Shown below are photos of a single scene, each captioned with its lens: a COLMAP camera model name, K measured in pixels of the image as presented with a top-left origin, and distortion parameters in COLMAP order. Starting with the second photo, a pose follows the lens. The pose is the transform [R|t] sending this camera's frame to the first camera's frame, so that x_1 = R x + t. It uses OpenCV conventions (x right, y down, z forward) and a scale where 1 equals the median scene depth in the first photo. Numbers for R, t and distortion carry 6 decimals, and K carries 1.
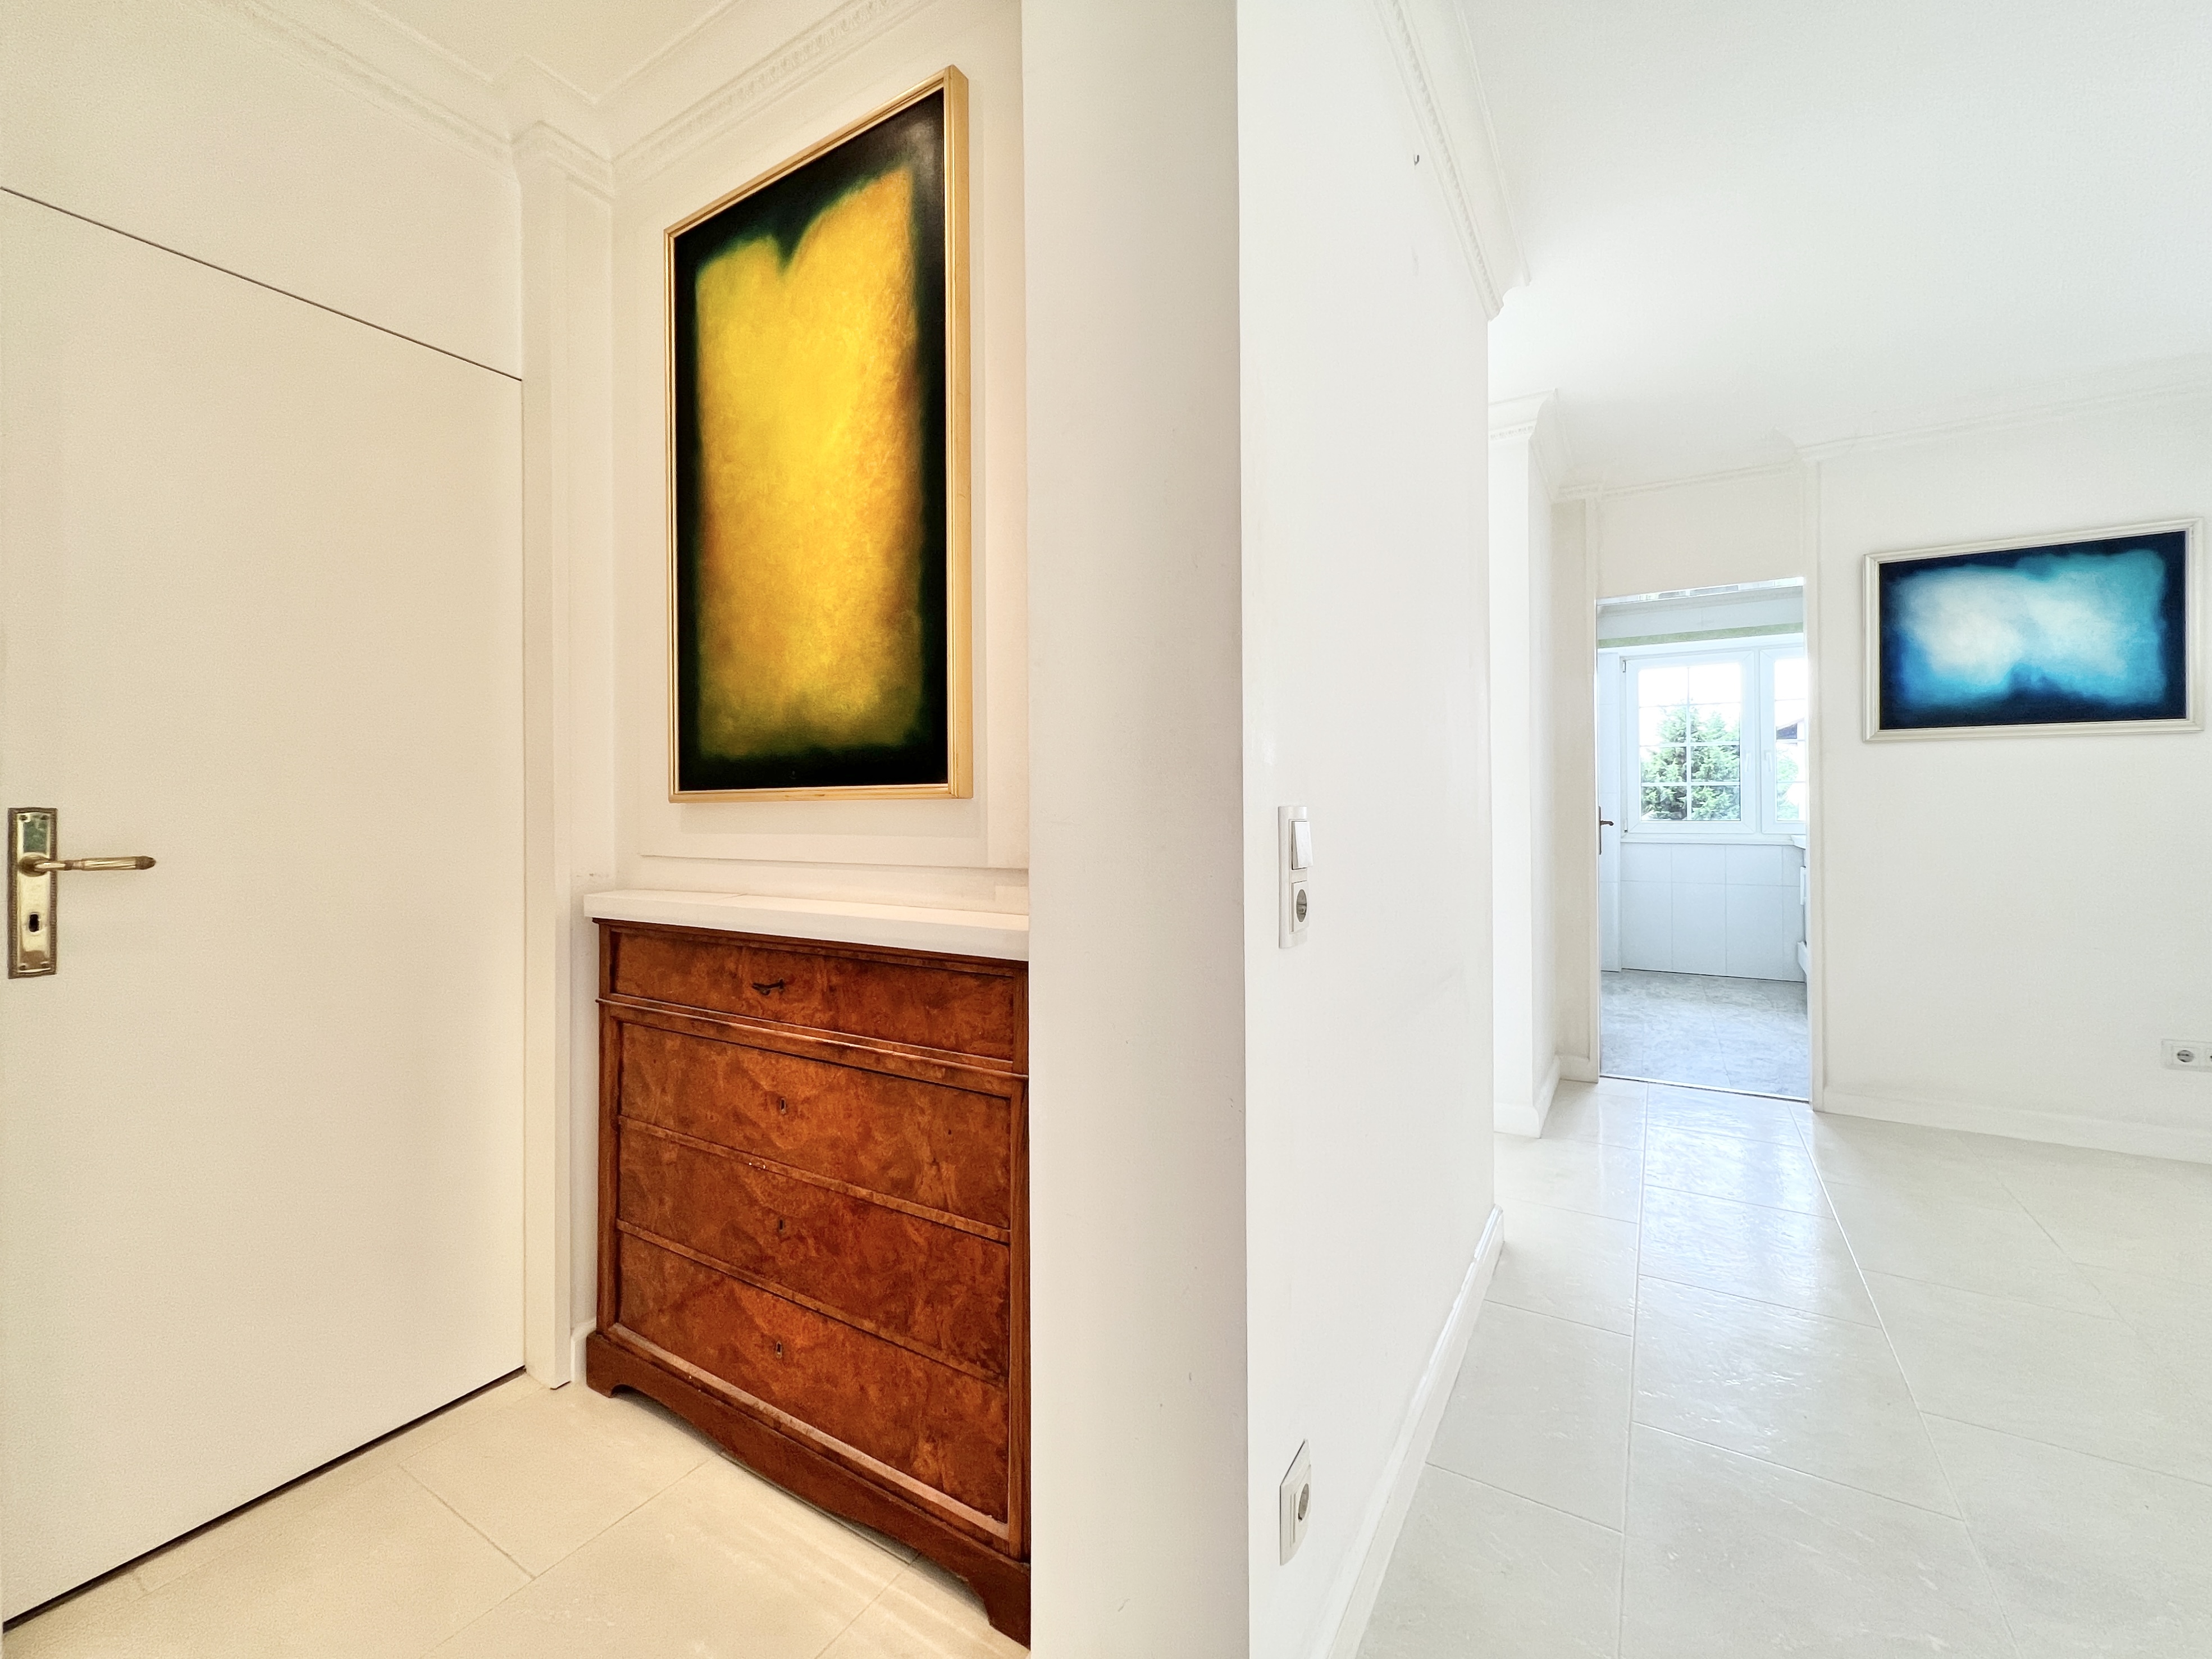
lens RADIAL K [[906.4, 0, 1106.0], [0, 906.4, 829.5], [0, 0, 1]] dist [-0.001139, 0.000728]
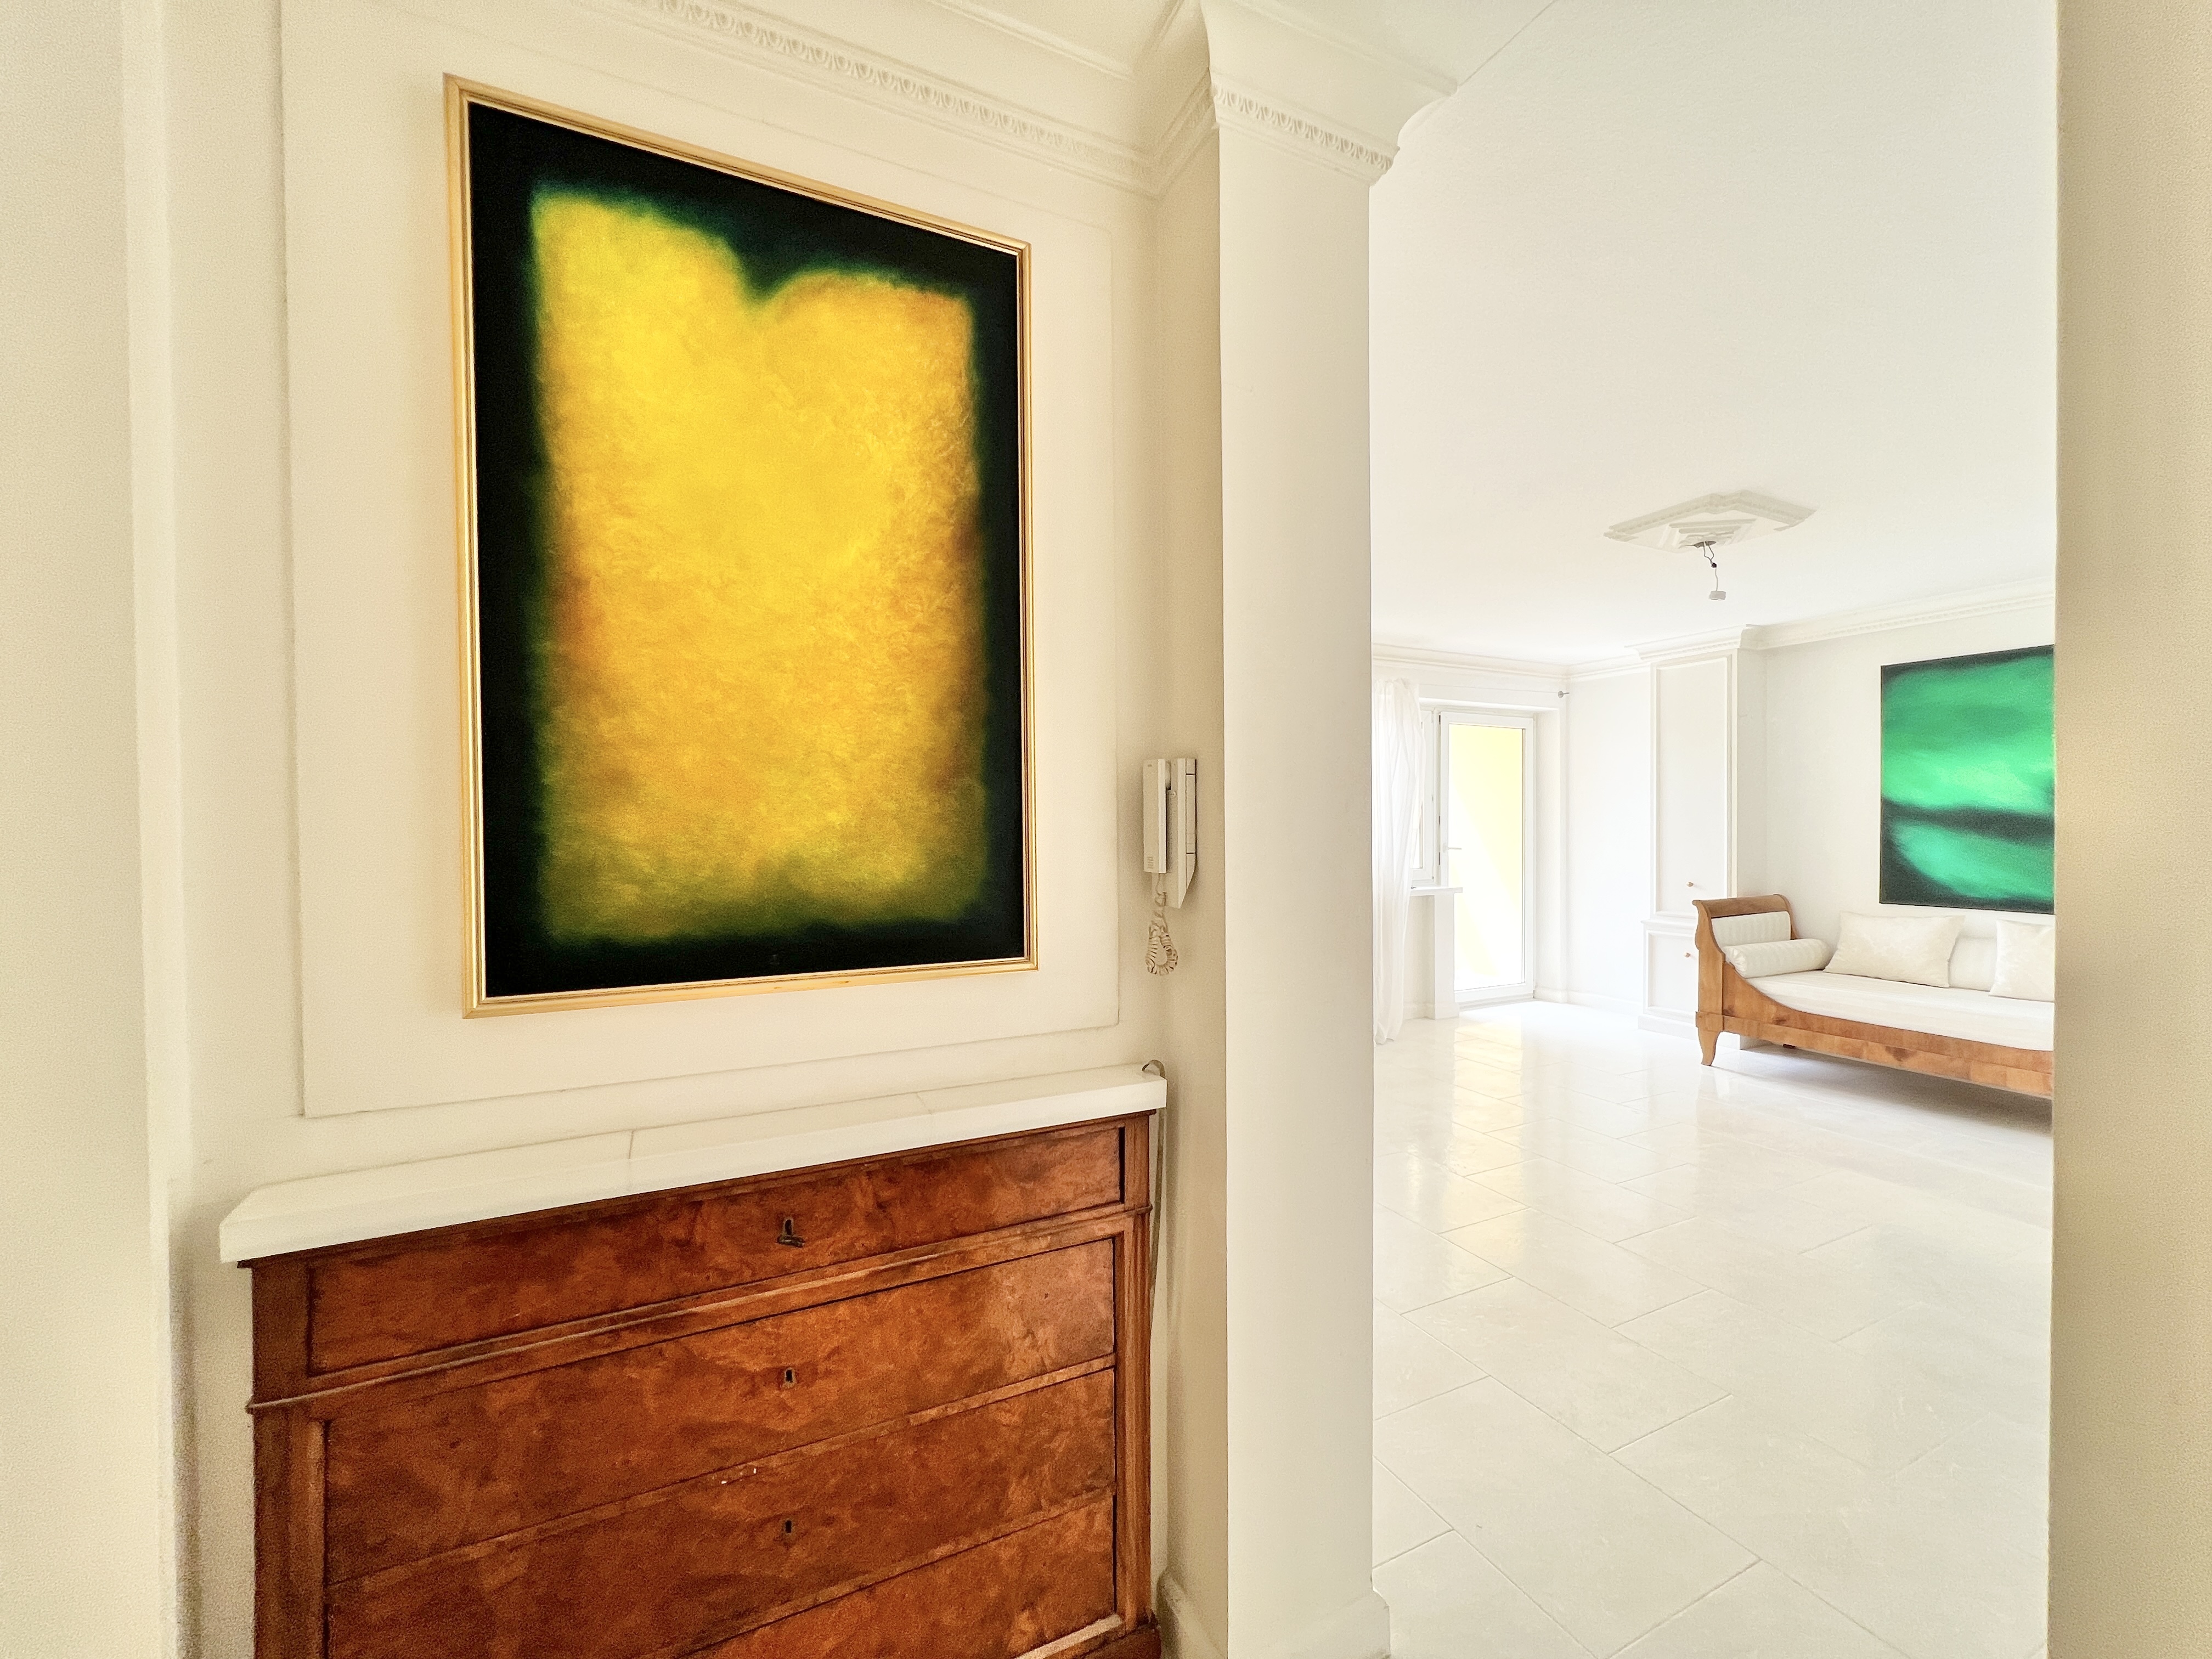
lens RADIAL K [[906.4, 0, 1106.0], [0, 906.4, 829.5], [0, 0, 1]] dist [-0.001139, 0.000728]
pose [[0.537037, -0.023498, 0.843231, -0.907617], [0.009130, 0.999715, 0.022044, -0.199655], [-0.843509, -0.004140, 0.537099, 0.357105]]
